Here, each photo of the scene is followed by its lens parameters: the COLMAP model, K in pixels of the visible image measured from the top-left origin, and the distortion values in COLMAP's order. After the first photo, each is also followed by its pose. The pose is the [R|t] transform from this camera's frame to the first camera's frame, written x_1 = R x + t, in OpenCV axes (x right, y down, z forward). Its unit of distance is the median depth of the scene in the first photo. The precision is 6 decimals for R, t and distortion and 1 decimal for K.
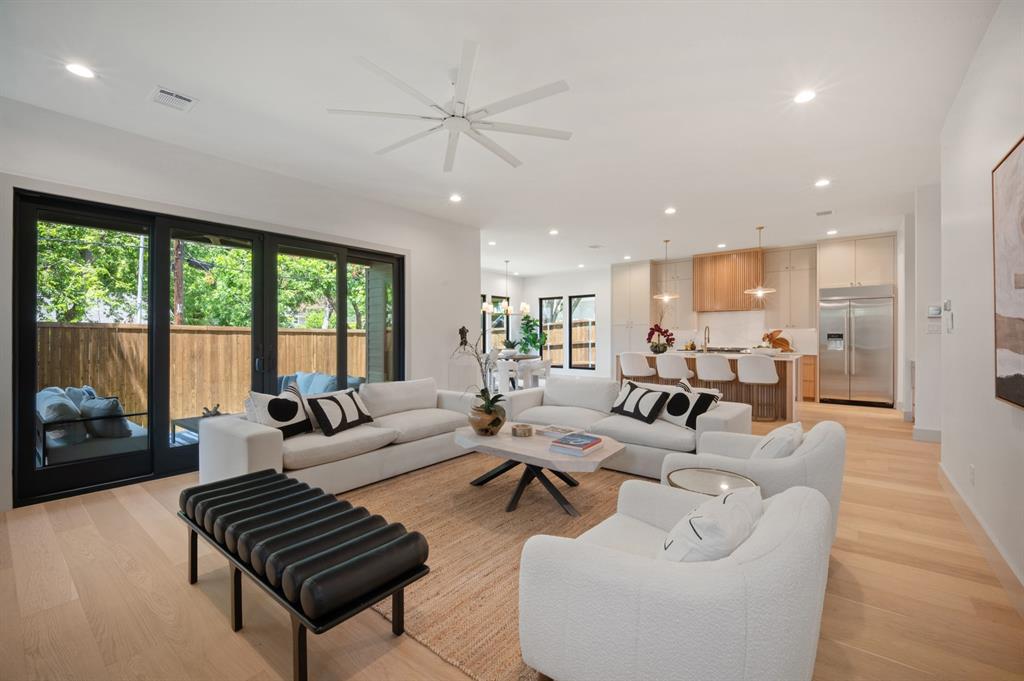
lens RADIAL K [[422.7, 0, 512.0], [0, 422.7, 335.2], [0, 0, 1]] dist [-0.001031, -0.000099]
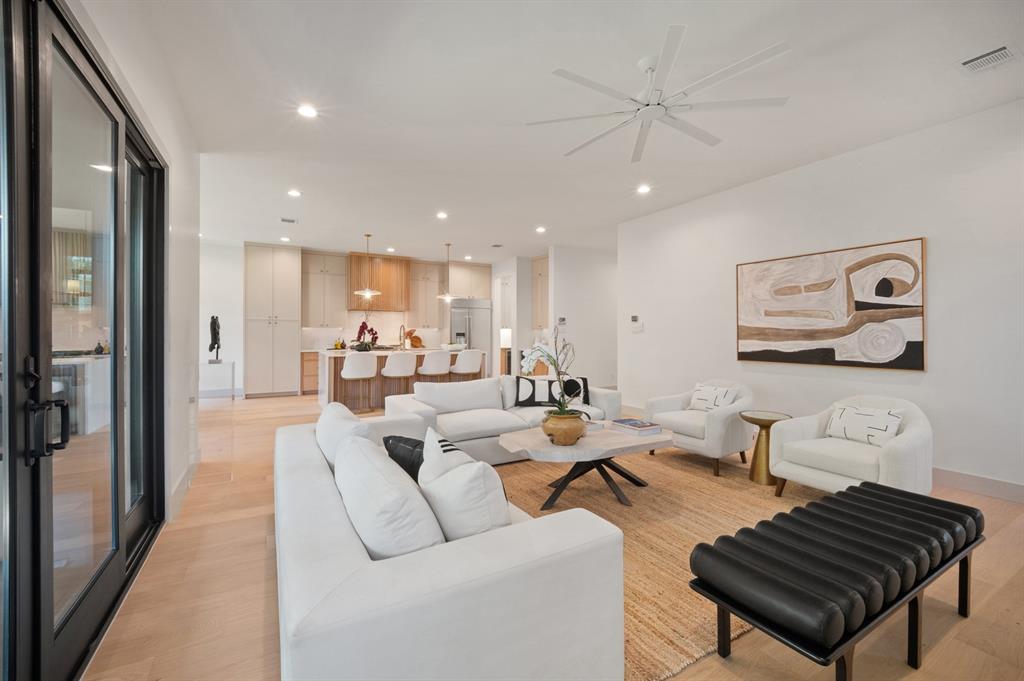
lens RADIAL K [[425.8, 0, 518.9], [0, 425.8, 330.4], [0, 0, 1]] dist [0.017534, 0.000054]
pose [[0.365982, 0.009899, 0.930569, -0.407646], [-0.003725, 0.999951, -0.009172, 0.000945], [-0.930614, -0.000110, 0.366001, 0.328062]]
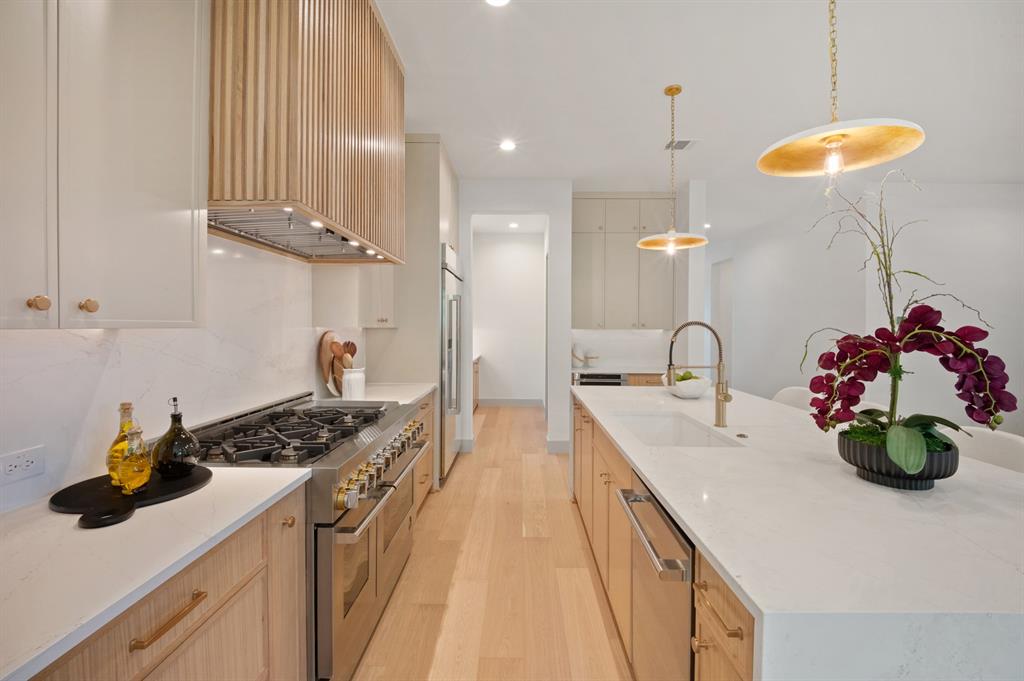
lens RADIAL K [[426.9, 0, 512.0], [0, 426.9, 340.5], [0, 0, 1]] dist [0.013979, -0.000035]
pose [[-0.609368, -0.020160, 0.792631, 0.310358], [0.000836, 0.999660, 0.026069, -0.015070], [-0.792887, 0.016548, -0.609144, 1.221474]]
